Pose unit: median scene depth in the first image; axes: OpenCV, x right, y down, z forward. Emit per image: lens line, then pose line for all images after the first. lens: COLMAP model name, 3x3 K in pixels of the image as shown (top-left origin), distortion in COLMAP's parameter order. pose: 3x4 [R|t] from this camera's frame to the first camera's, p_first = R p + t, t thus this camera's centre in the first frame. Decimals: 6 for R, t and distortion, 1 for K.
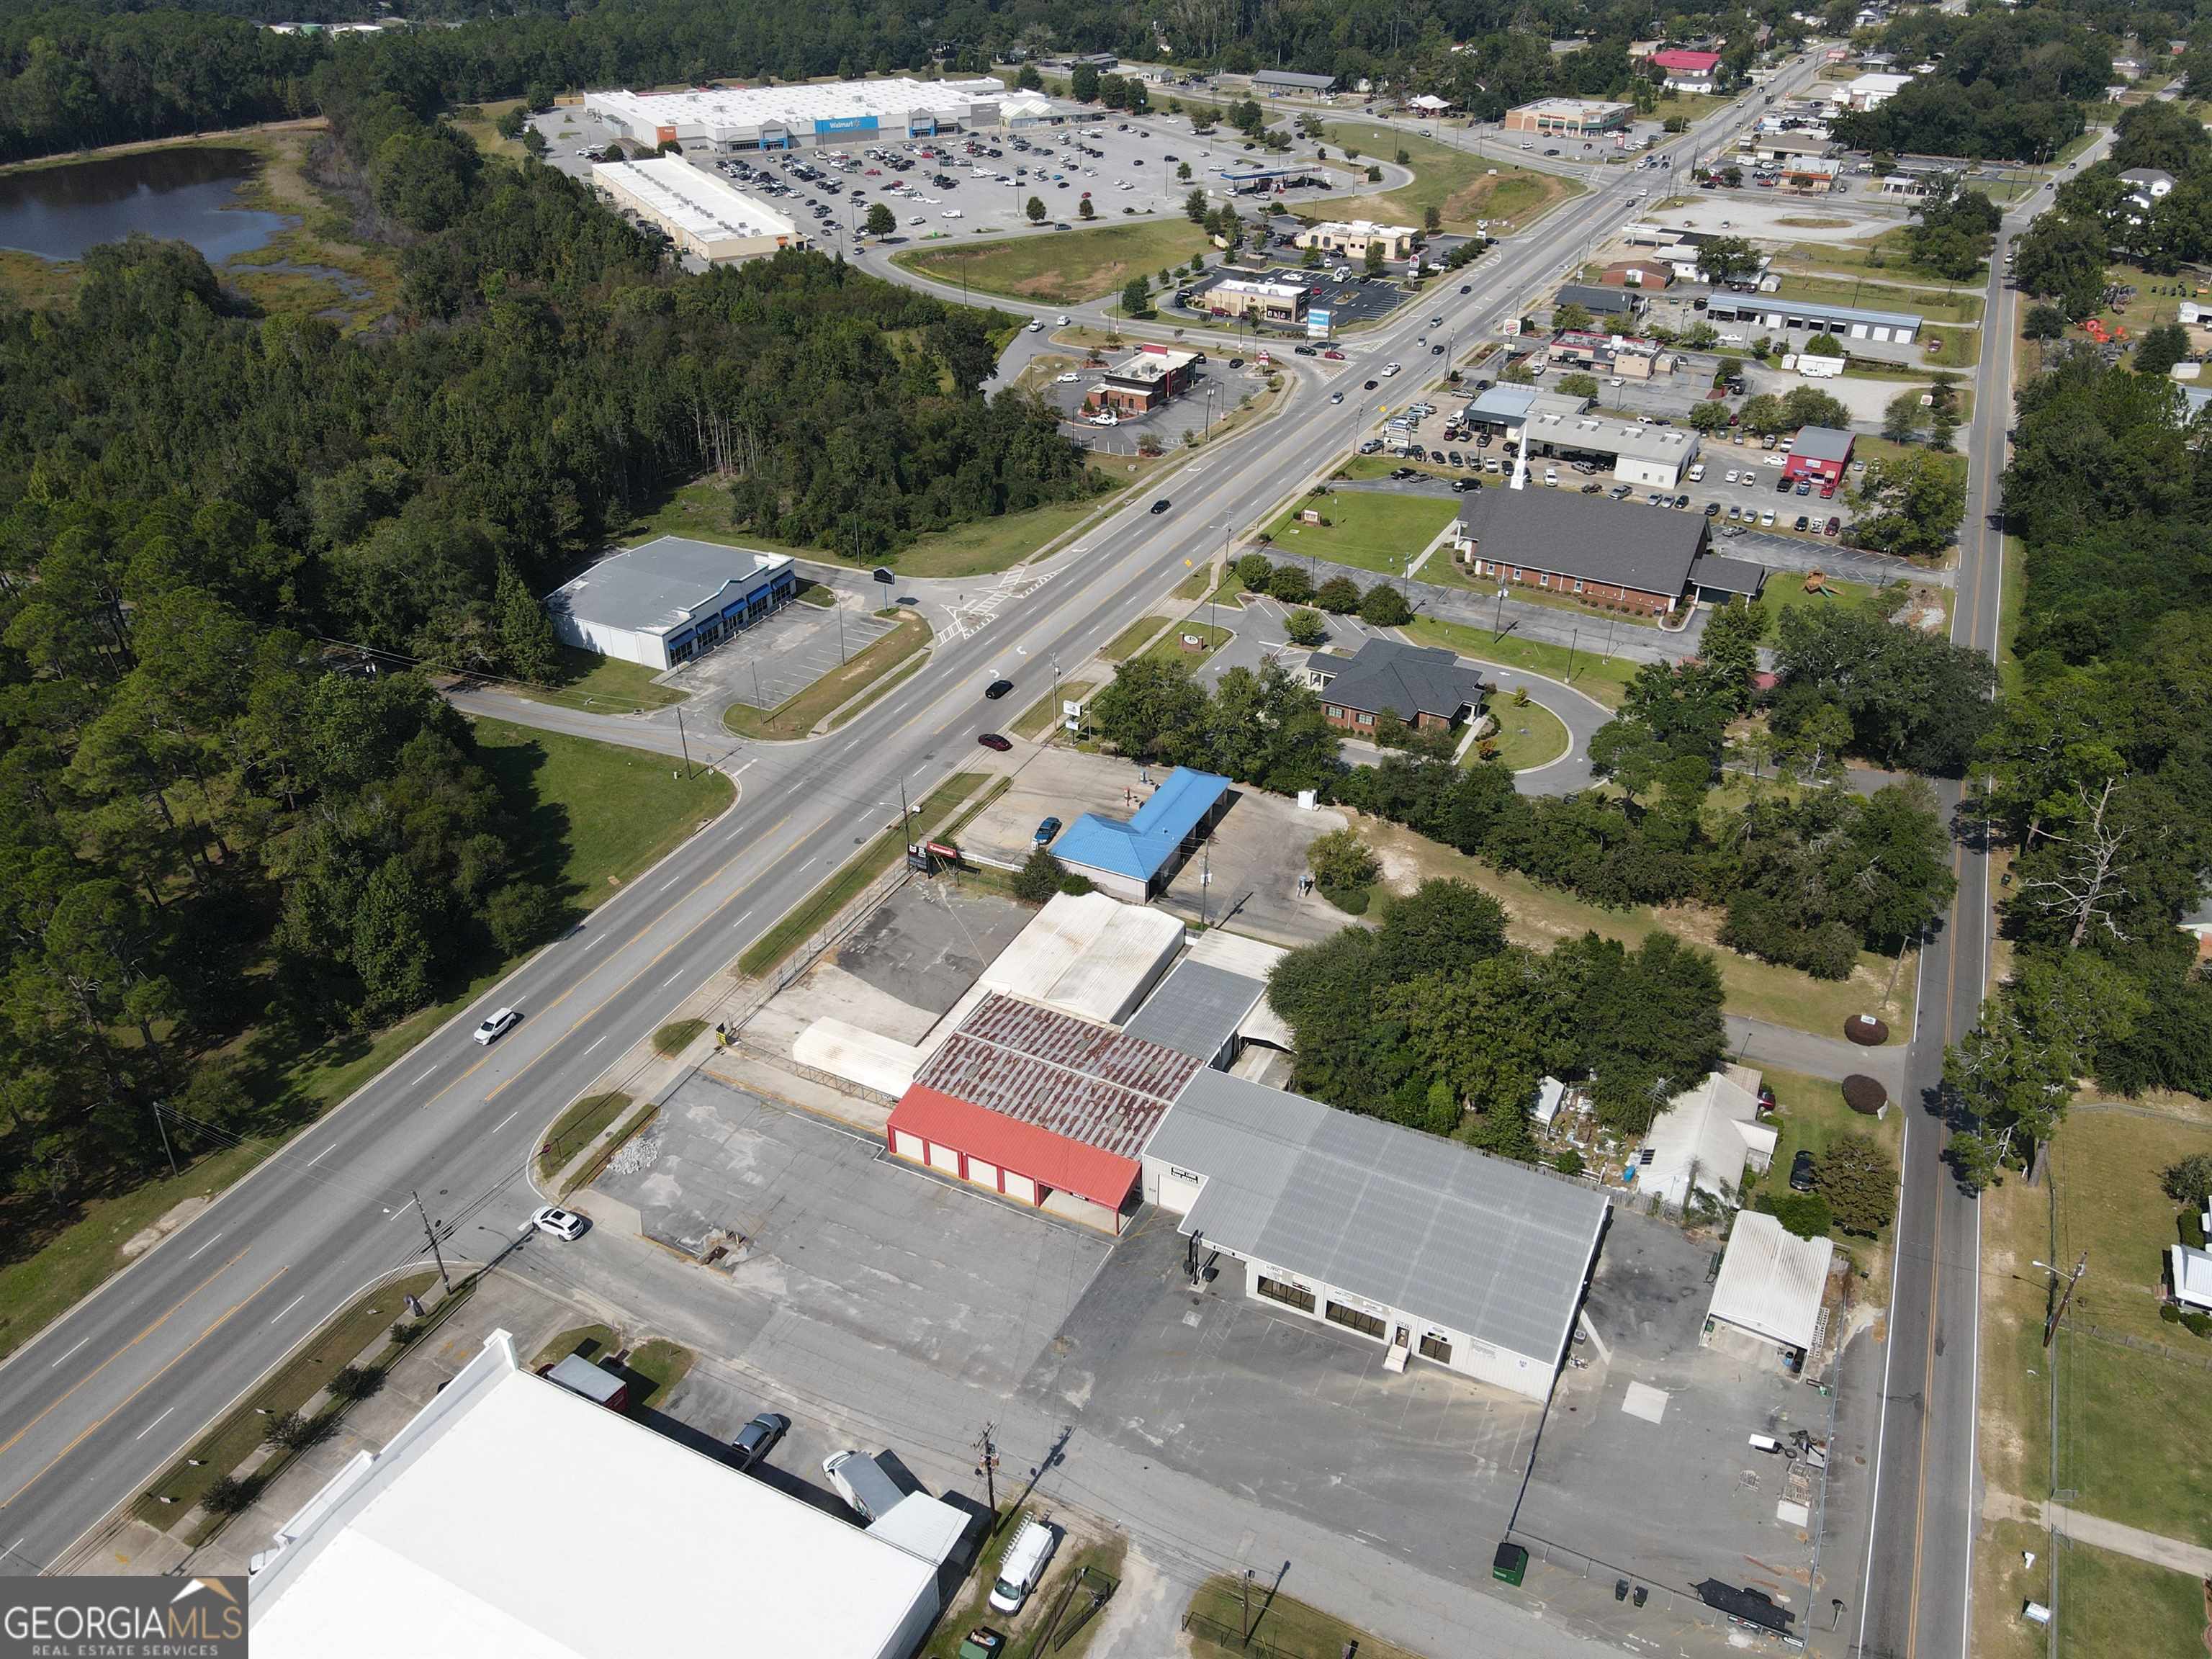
lens RADIAL K [[1544.8, 0, 1103.6], [0, 1544.8, 872.4], [0, 0, 1]] dist [-0.034491, 0.068428]
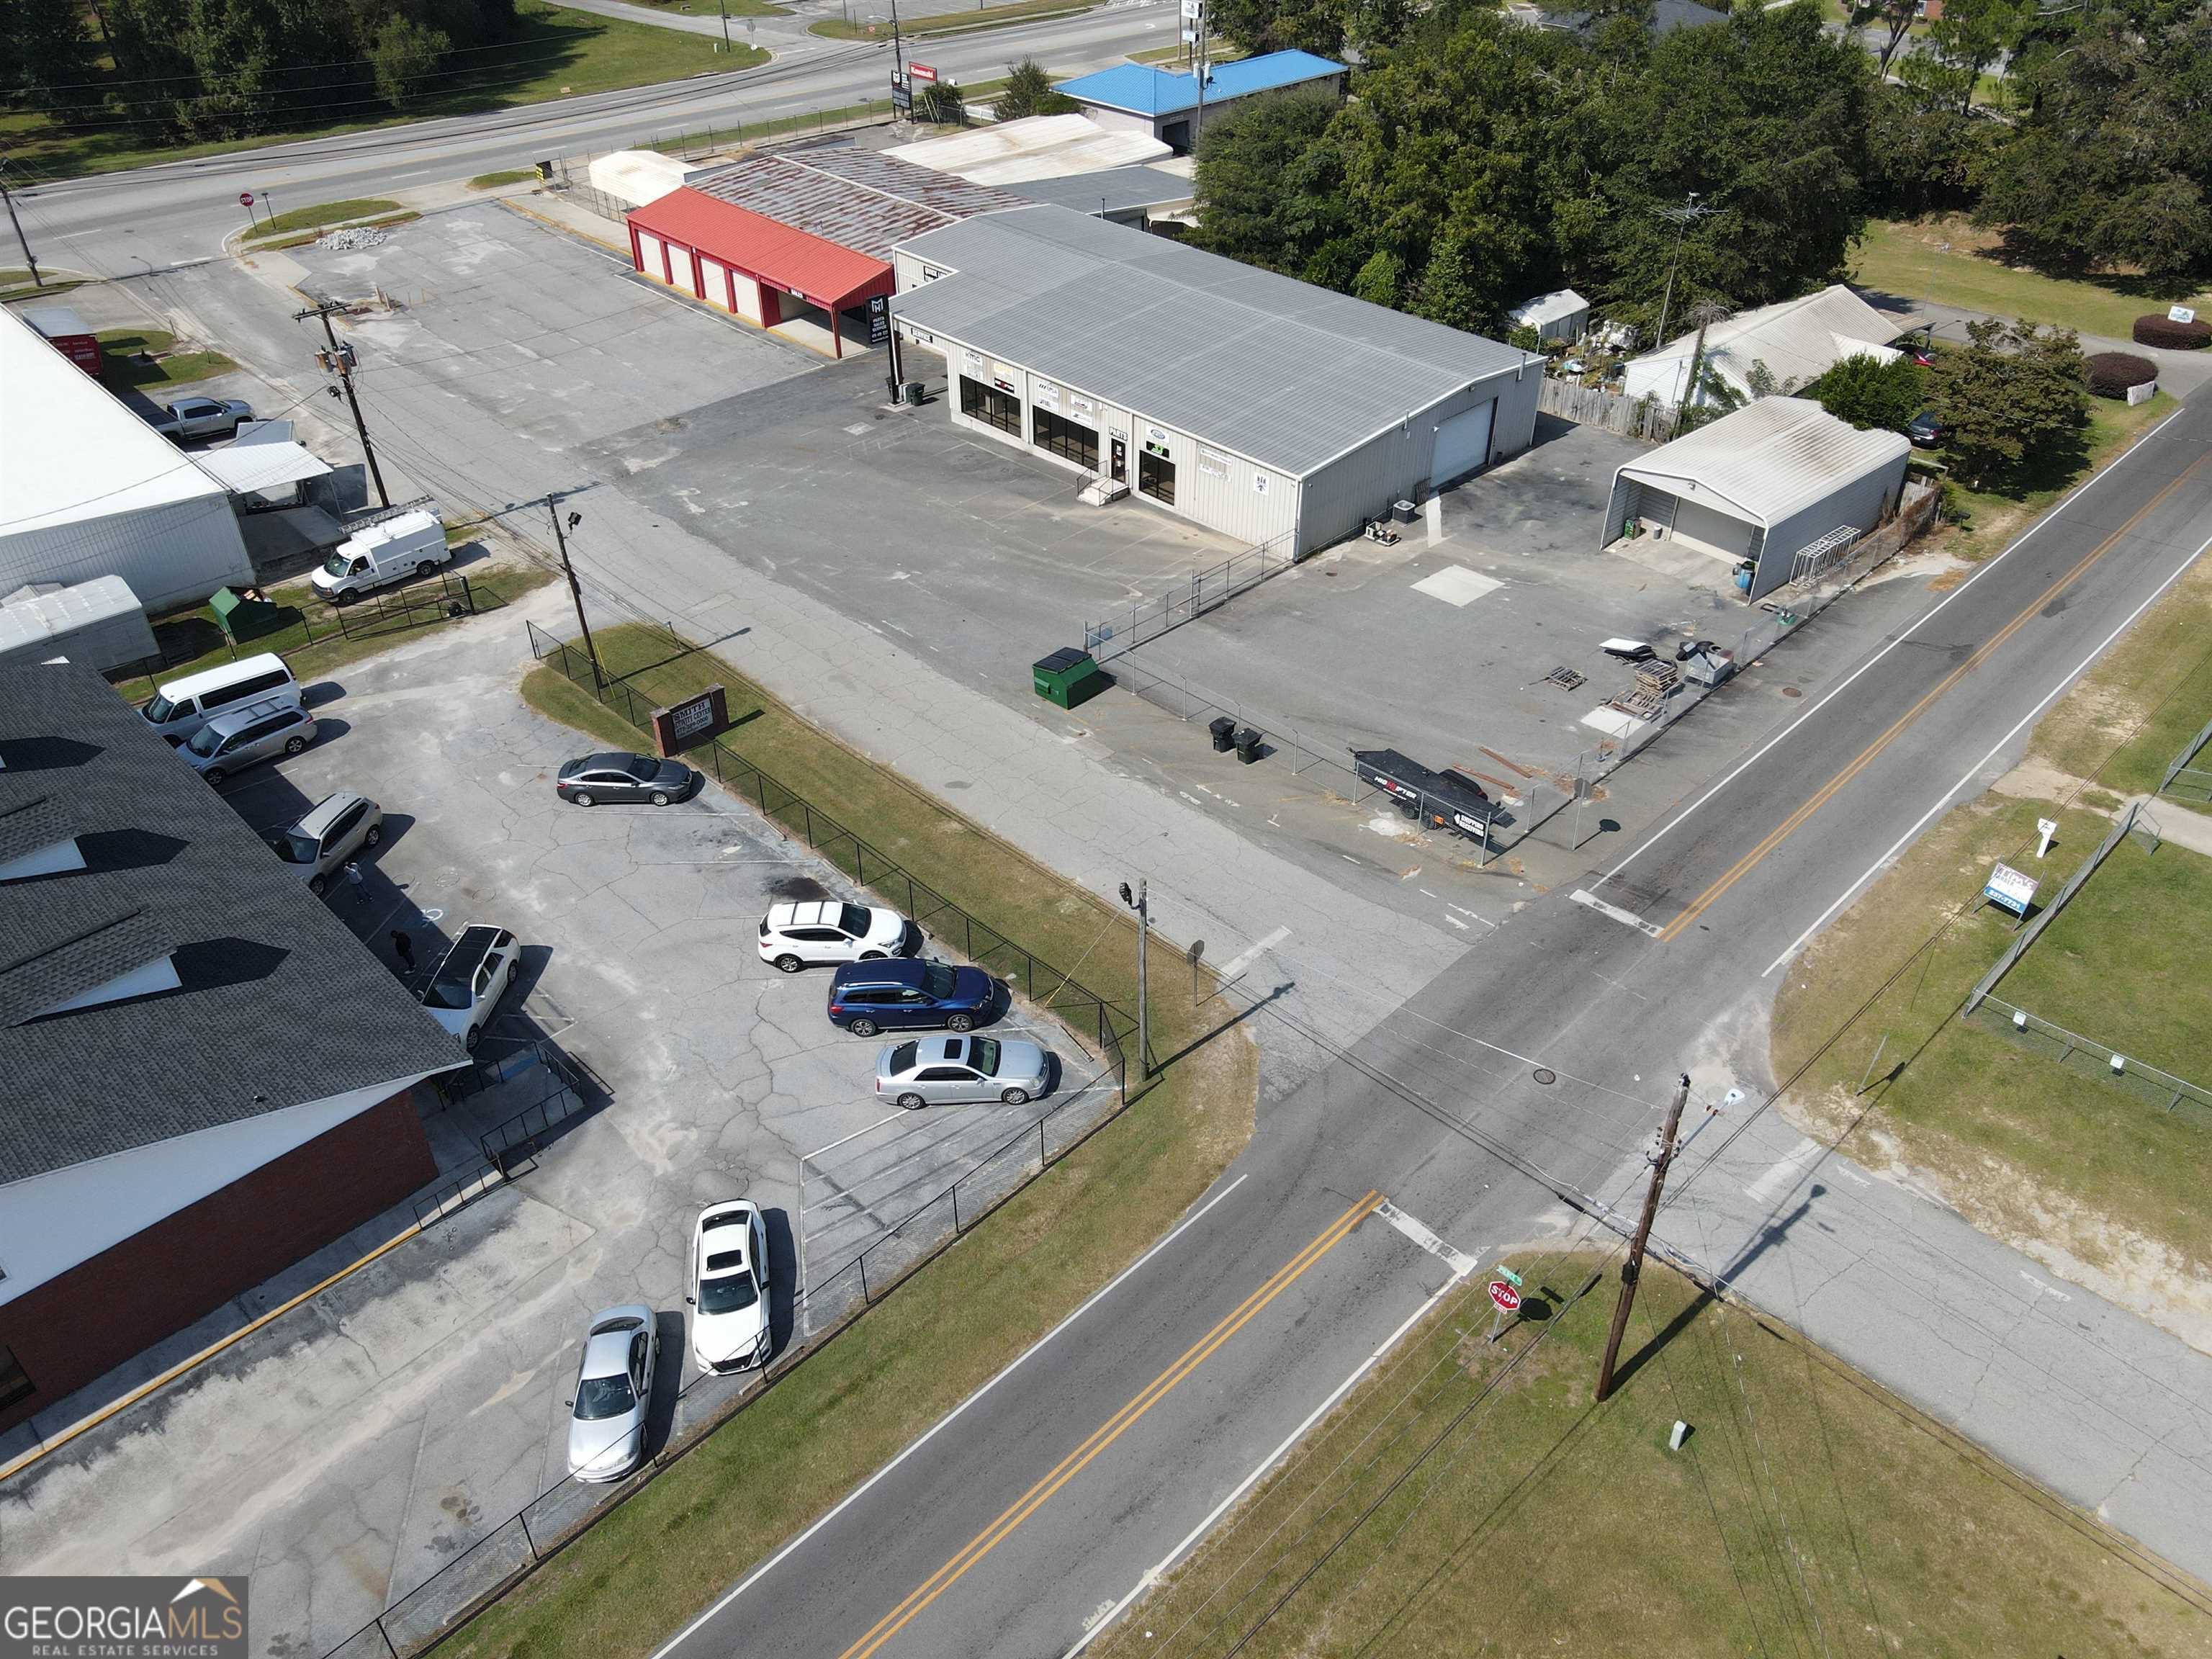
lens RADIAL K [[1569.0, 0, 1106.0], [0, 1569.0, 829.5], [0, 0, 1]] dist [-0.005240, 0.027502]
pose [[0.942665, 0.208045, -0.260960, 0.337973], [-0.191377, 0.977561, 0.088030, 0.343579], [0.273418, -0.033042, 0.961328, 0.332316]]
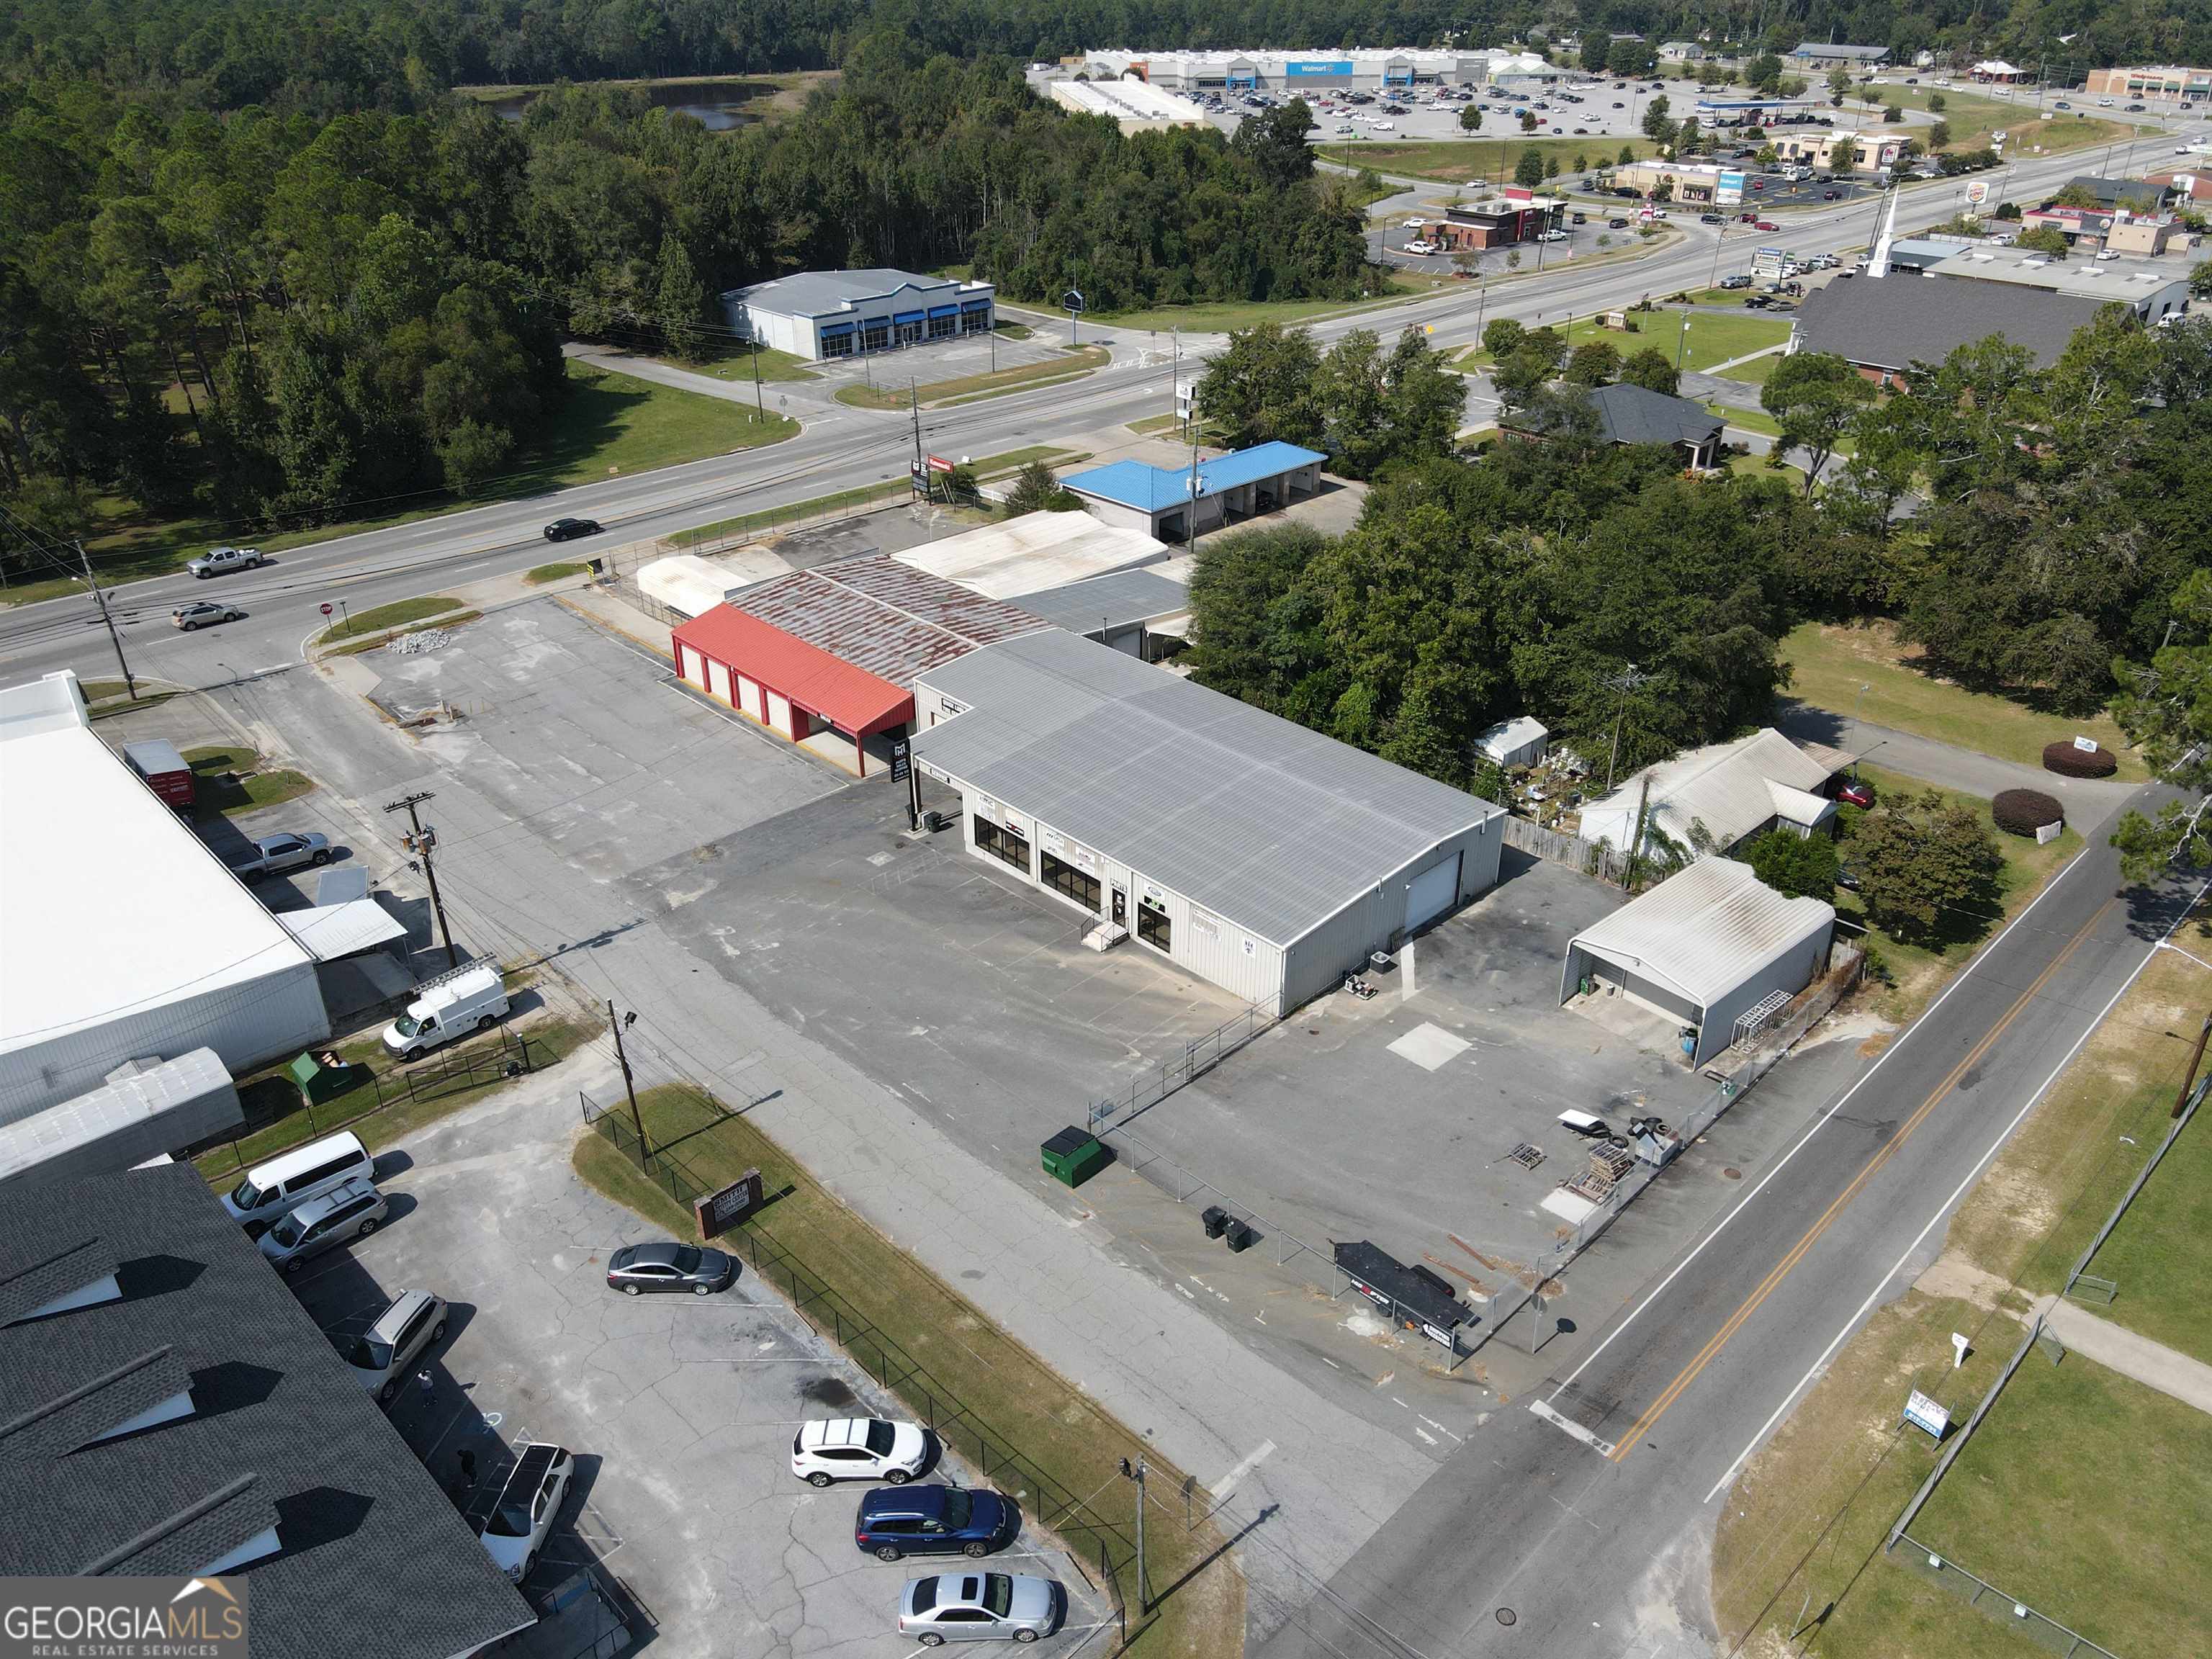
lens RADIAL K [[1579.2, 0, 1106.0], [0, 1579.2, 829.5], [0, 0, 1]] dist [-0.009262, 0.029449]
pose [[0.942445, 0.167933, -0.289130, 0.337384], [-0.189872, 0.980567, -0.049370, 0.264932], [0.275221, 0.101426, 0.956016, 0.280986]]
